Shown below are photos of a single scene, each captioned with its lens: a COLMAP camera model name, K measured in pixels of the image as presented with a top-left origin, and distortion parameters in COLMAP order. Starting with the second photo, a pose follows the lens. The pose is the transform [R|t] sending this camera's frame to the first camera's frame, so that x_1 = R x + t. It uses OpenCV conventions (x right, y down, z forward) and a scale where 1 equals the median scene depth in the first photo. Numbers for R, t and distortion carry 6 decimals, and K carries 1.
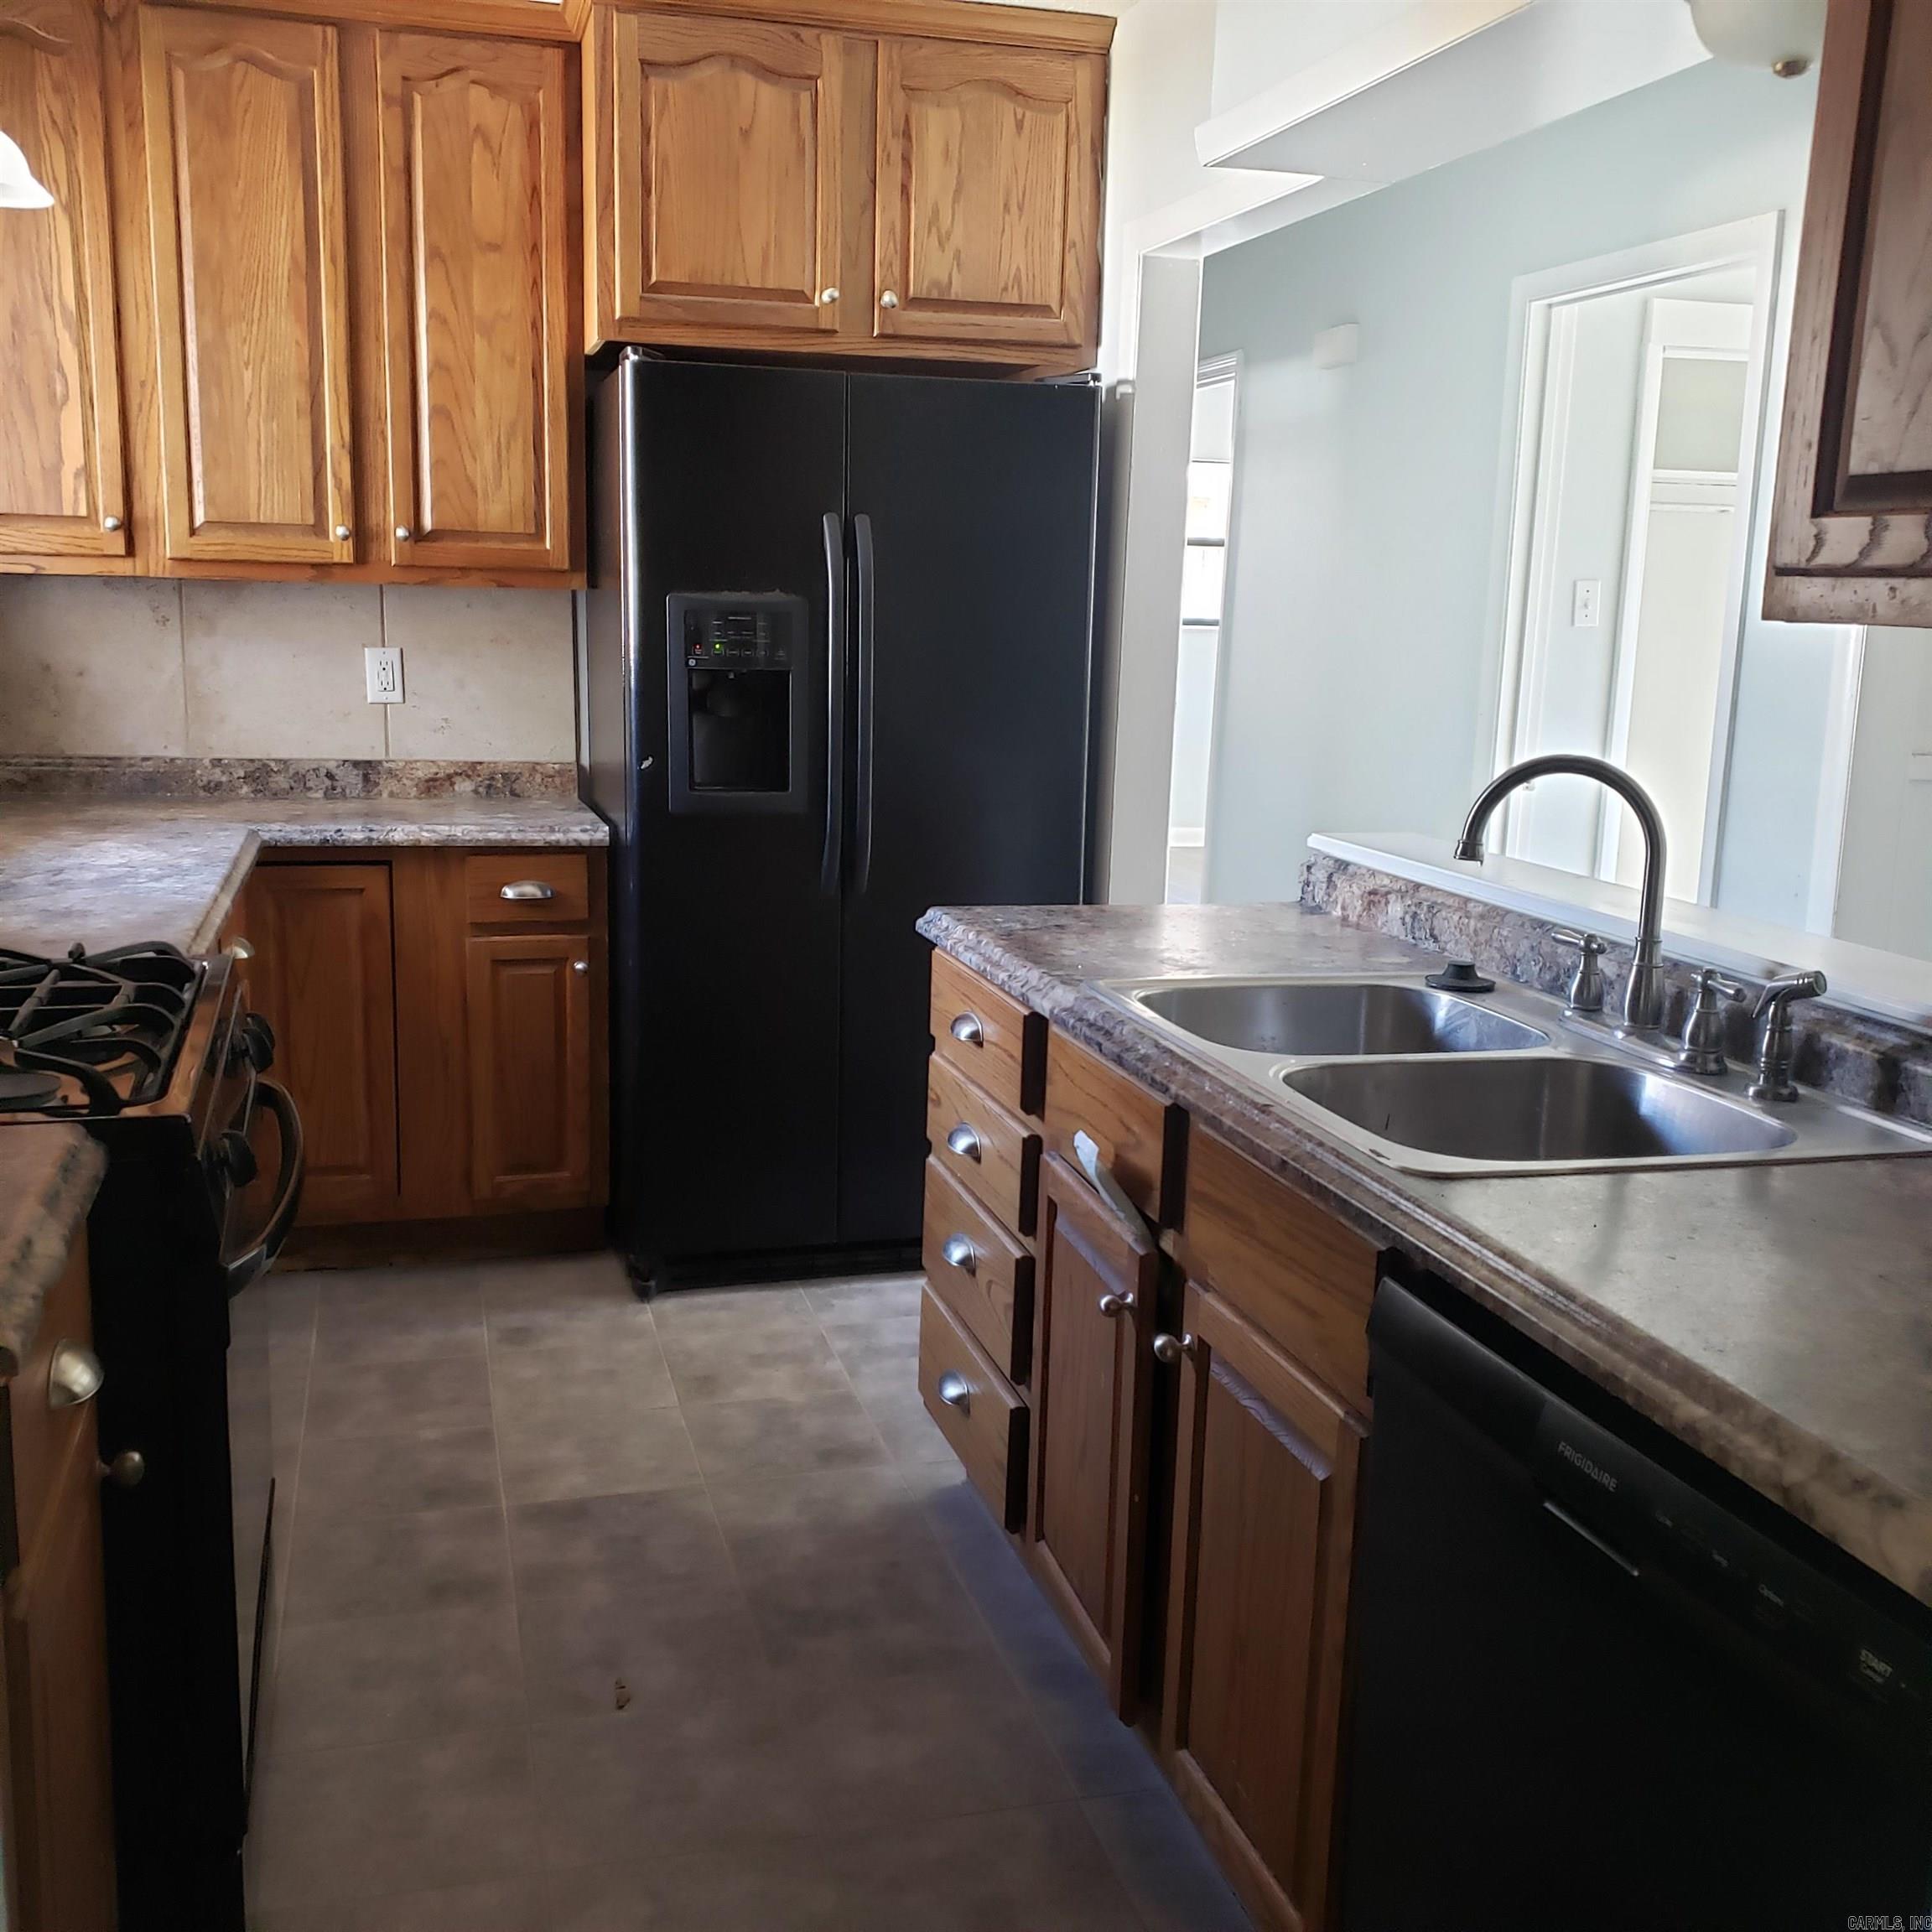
lens RADIAL K [[1973.0, 0, 964.2], [0, 1973.0, 964.6], [0, 0, 1]] dist [0.039021, -0.022168]
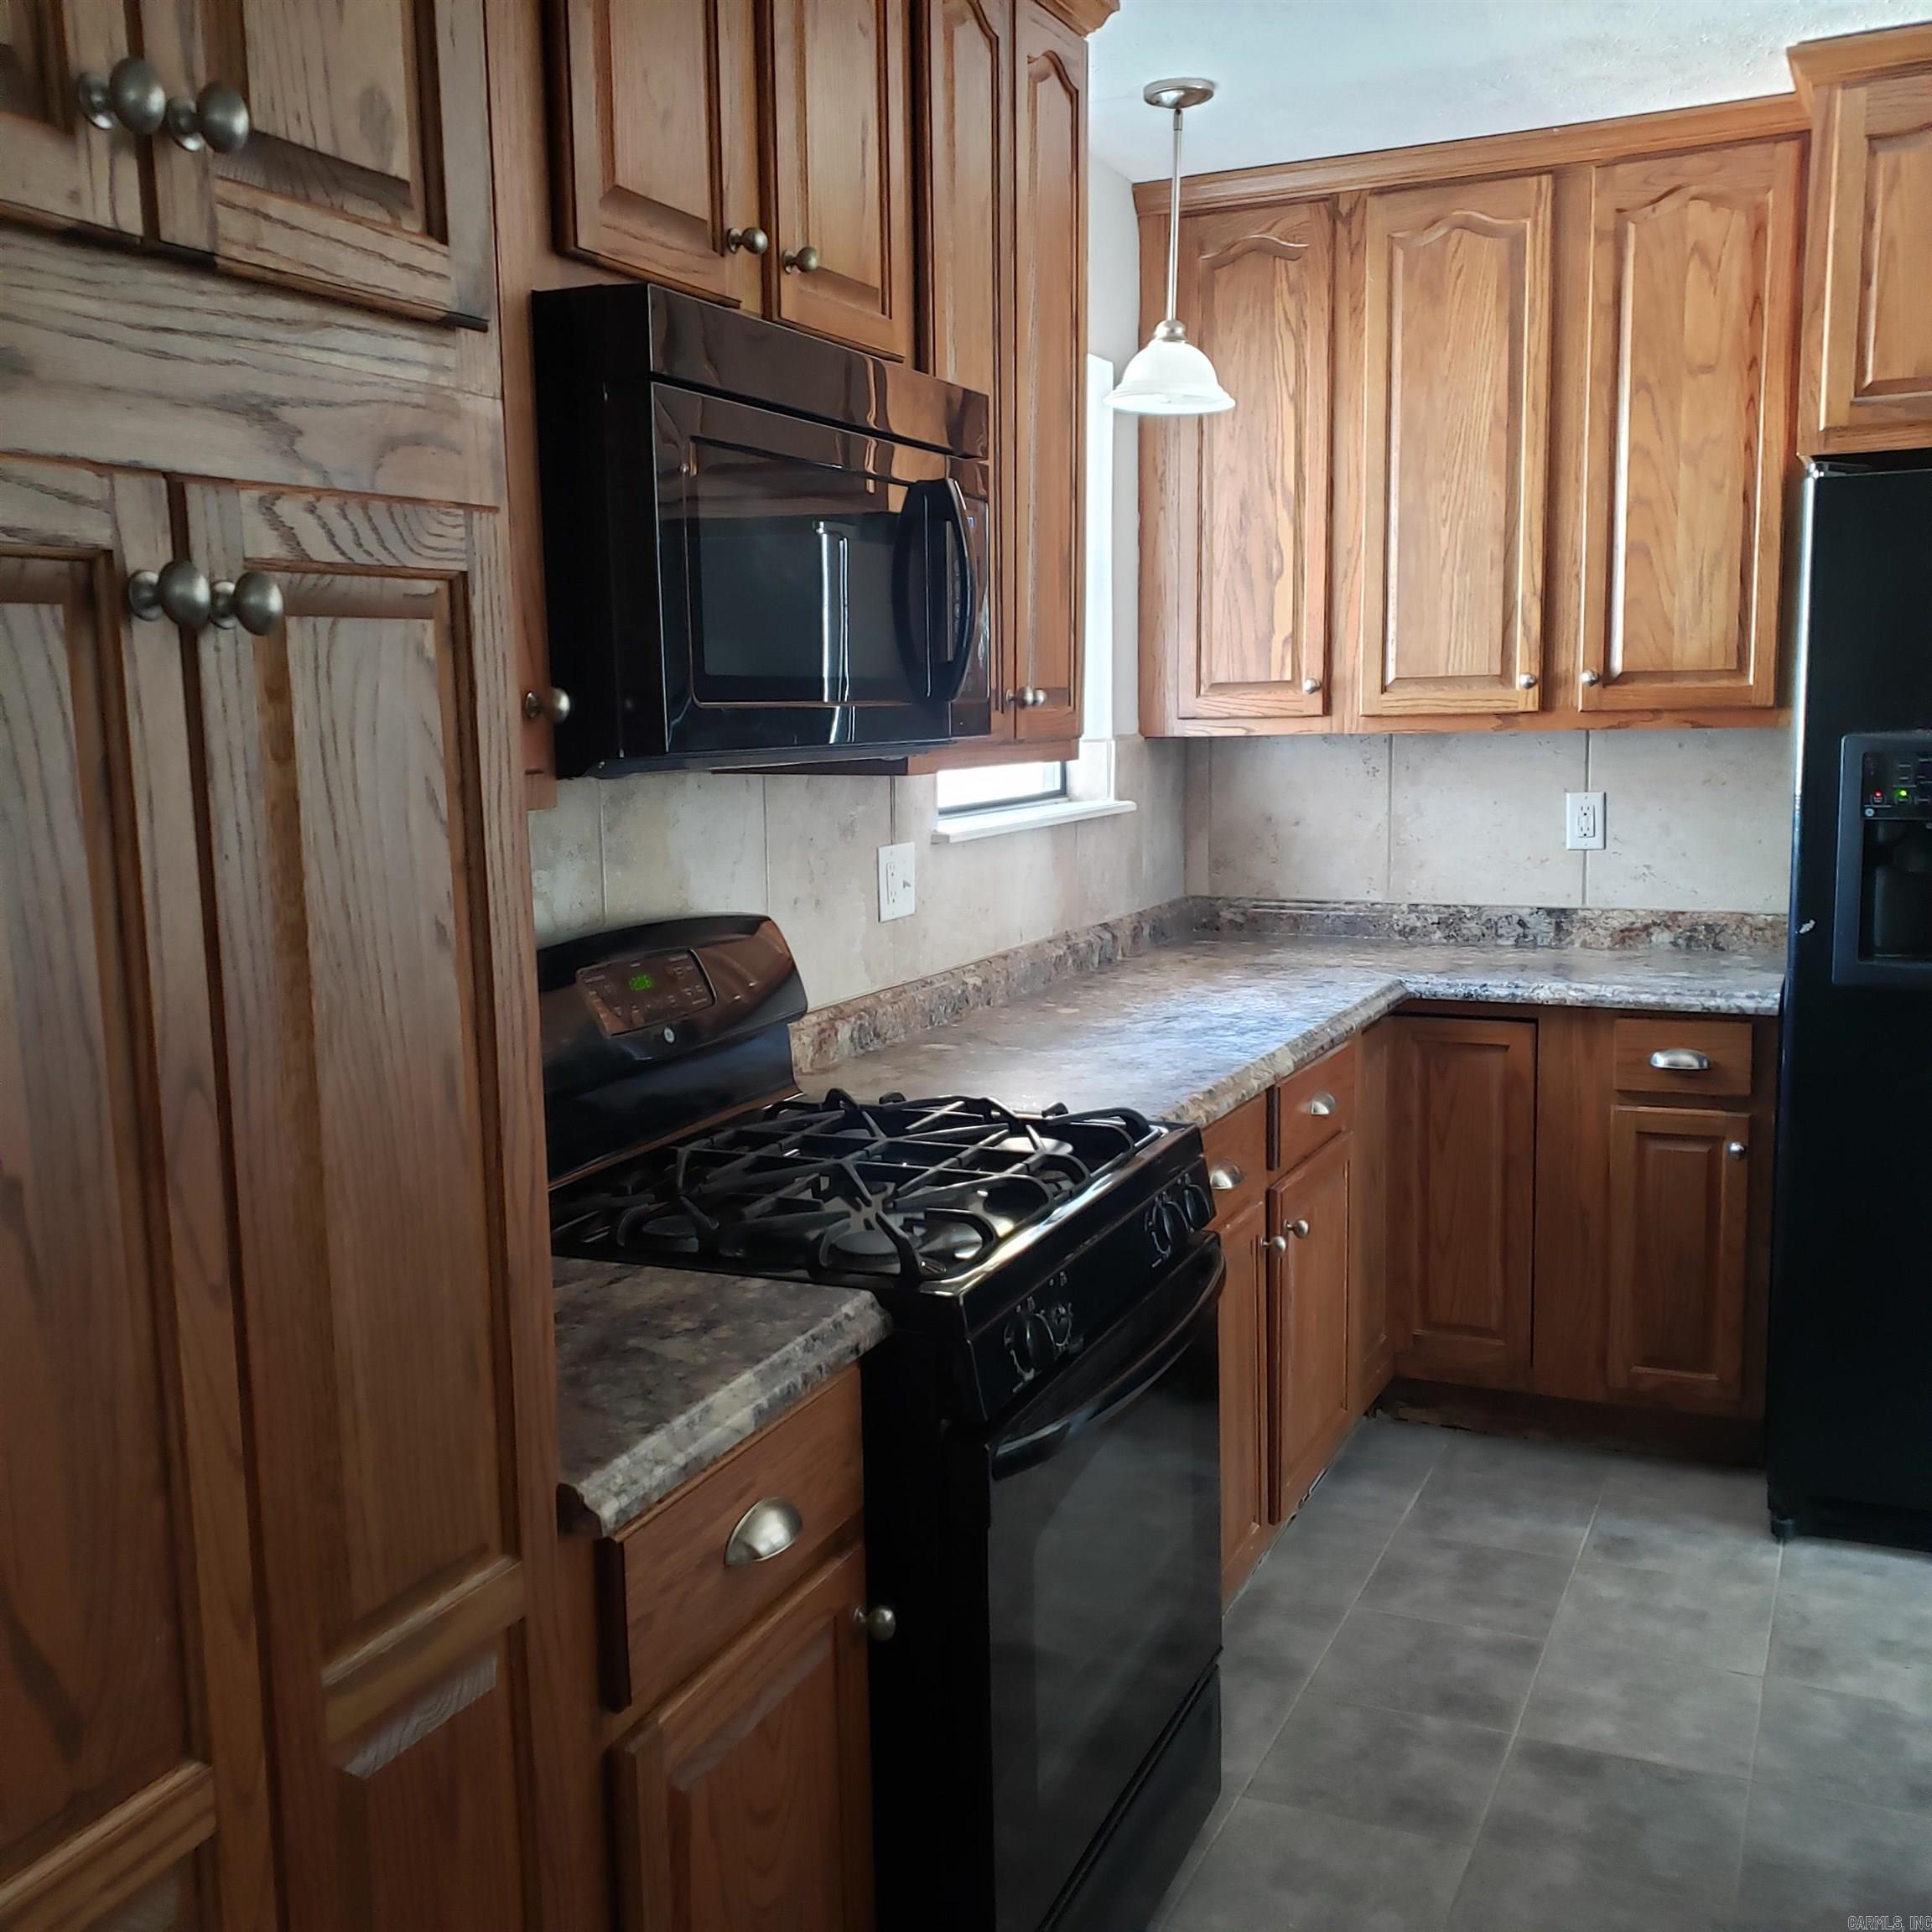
lens RADIAL K [[2022.7, 0, 968.9], [0, 2022.7, 974.2], [0, 0, 1]] dist [0.049134, 0.029674]
pose [[0.770226, 0.047826, -0.635976, 0.123405], [-0.079516, 0.996605, -0.021356, -0.030422], [0.632795, 0.067019, 0.771414, 0.060210]]
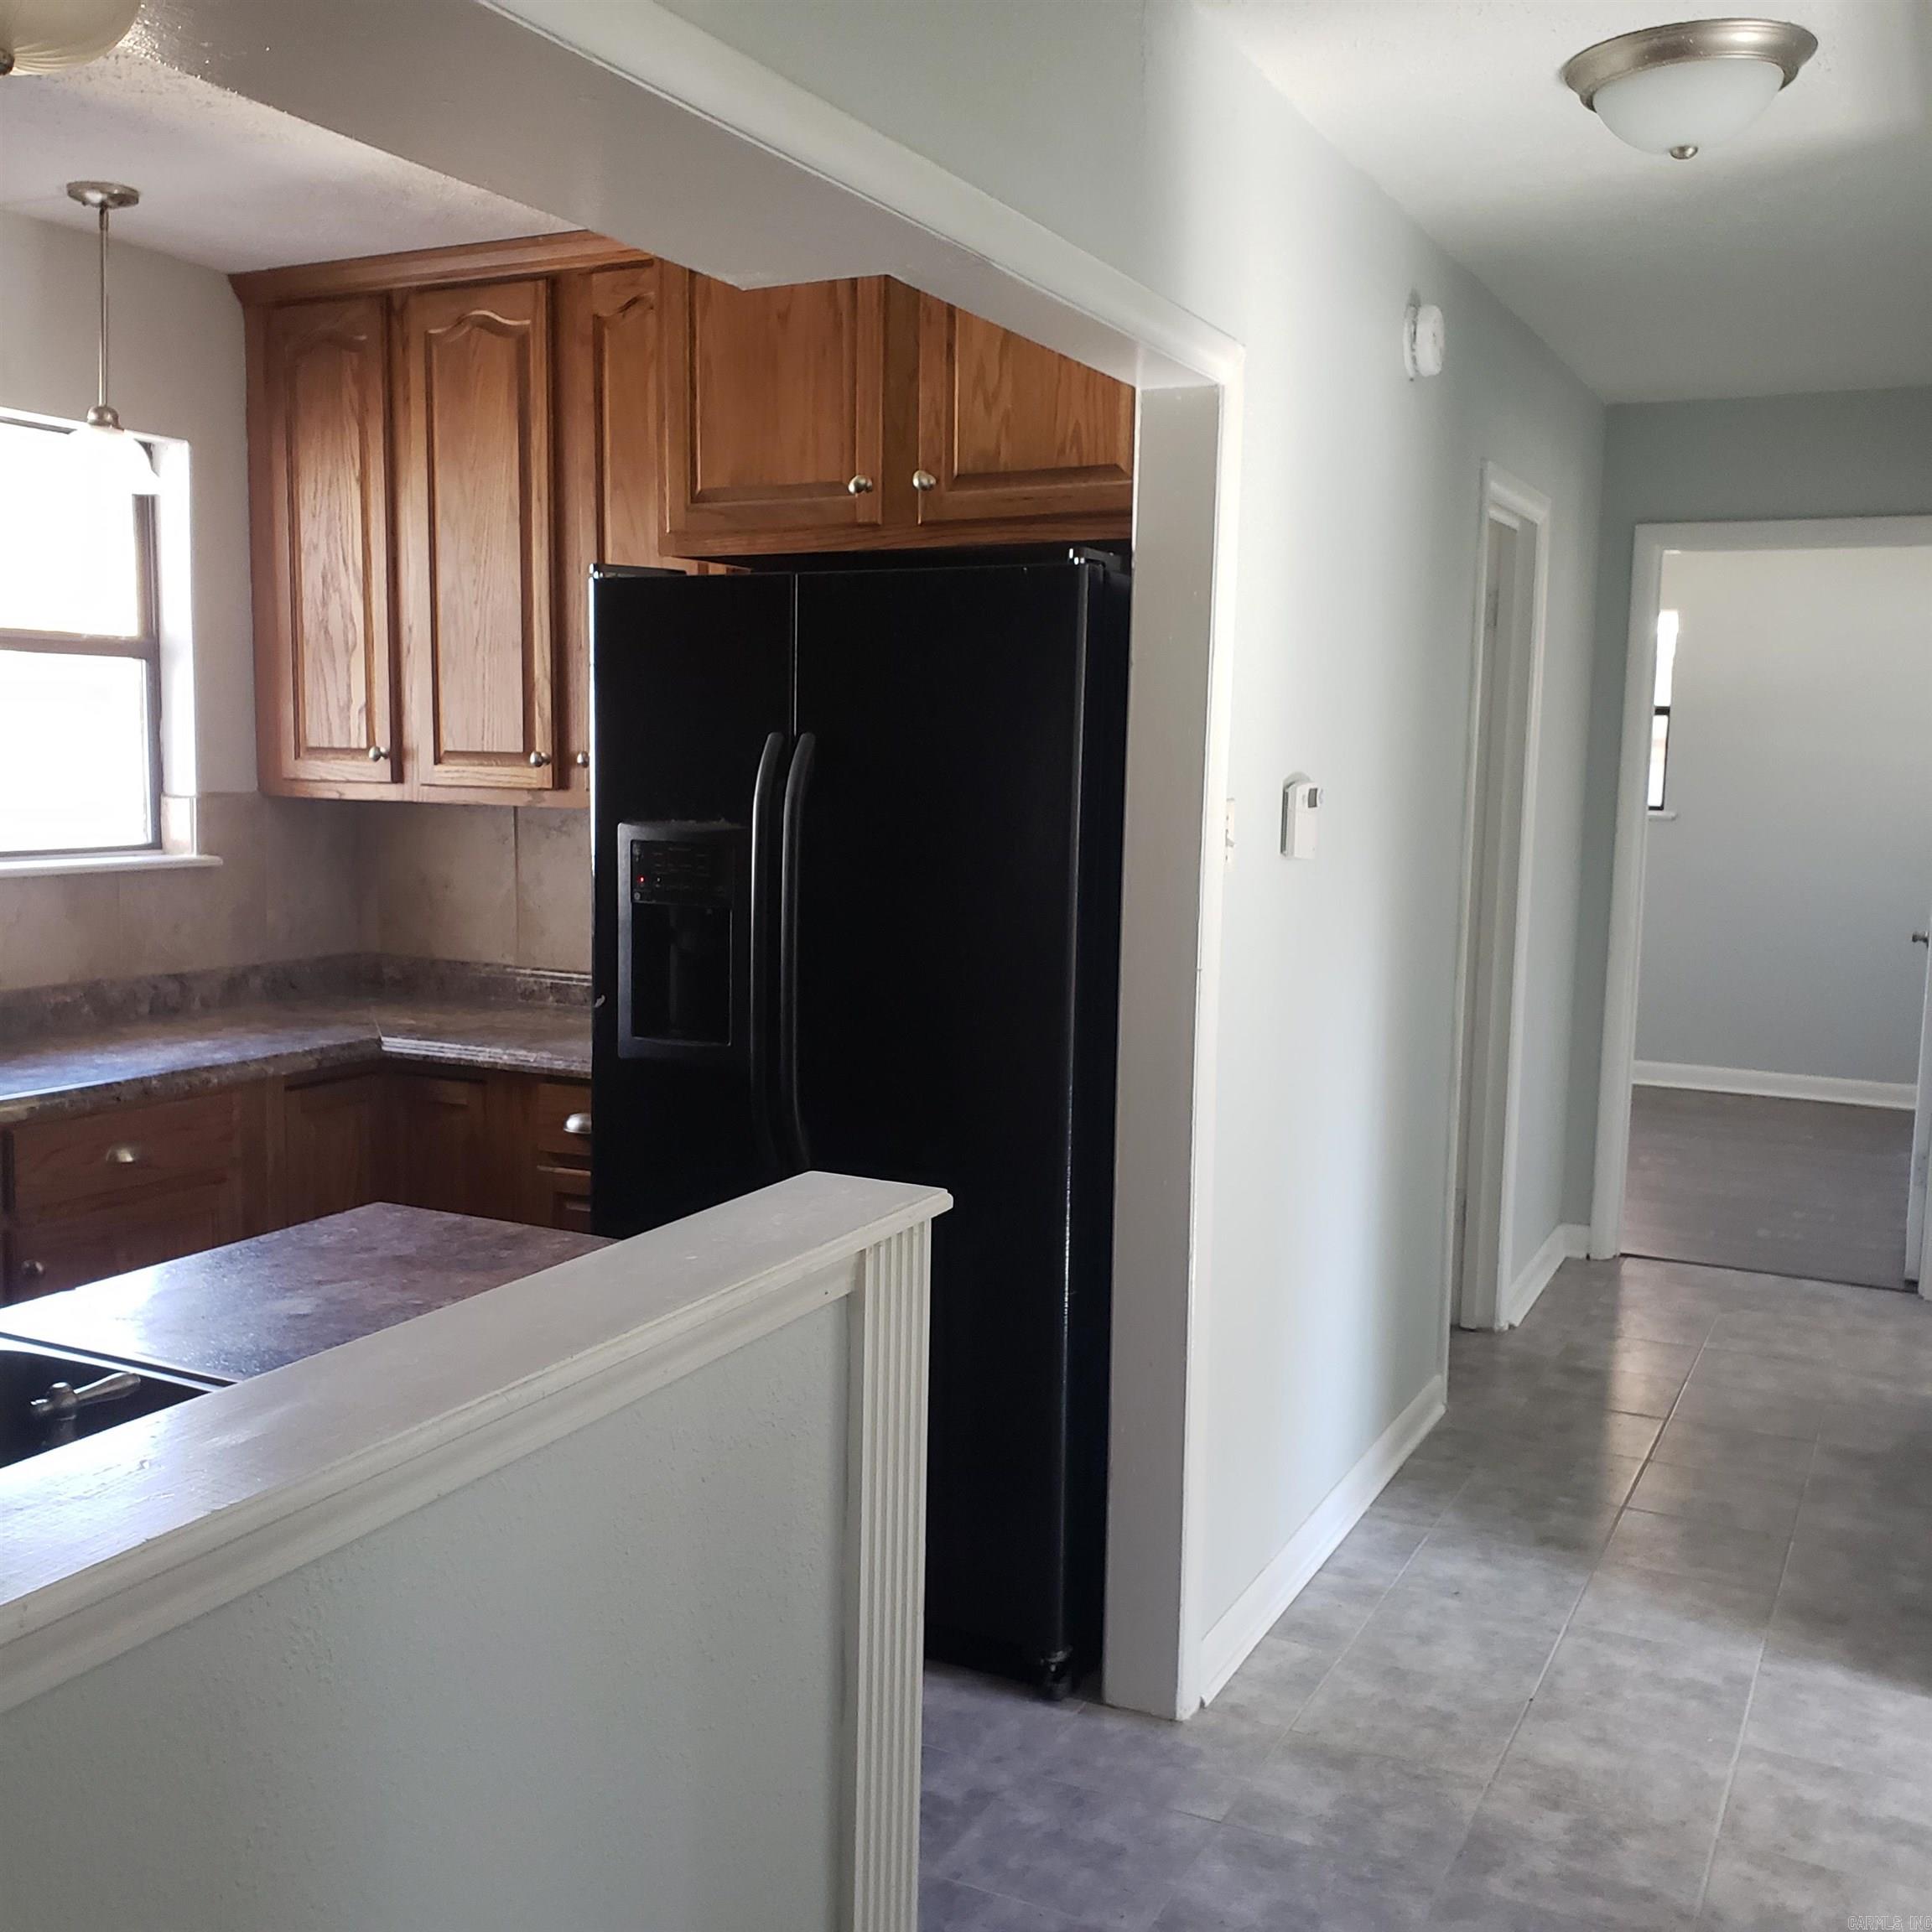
lens RADIAL K [[2018.2, 0, 962.3], [0, 2018.2, 985.5], [0, 0, 1]] dist [0.051651, -0.030525]
pose [[0.735209, 0.064279, -0.674785, 0.570349], [-0.119965, 0.992118, -0.036201, -0.090976], [0.667140, 0.107566, 0.737126, 0.392960]]
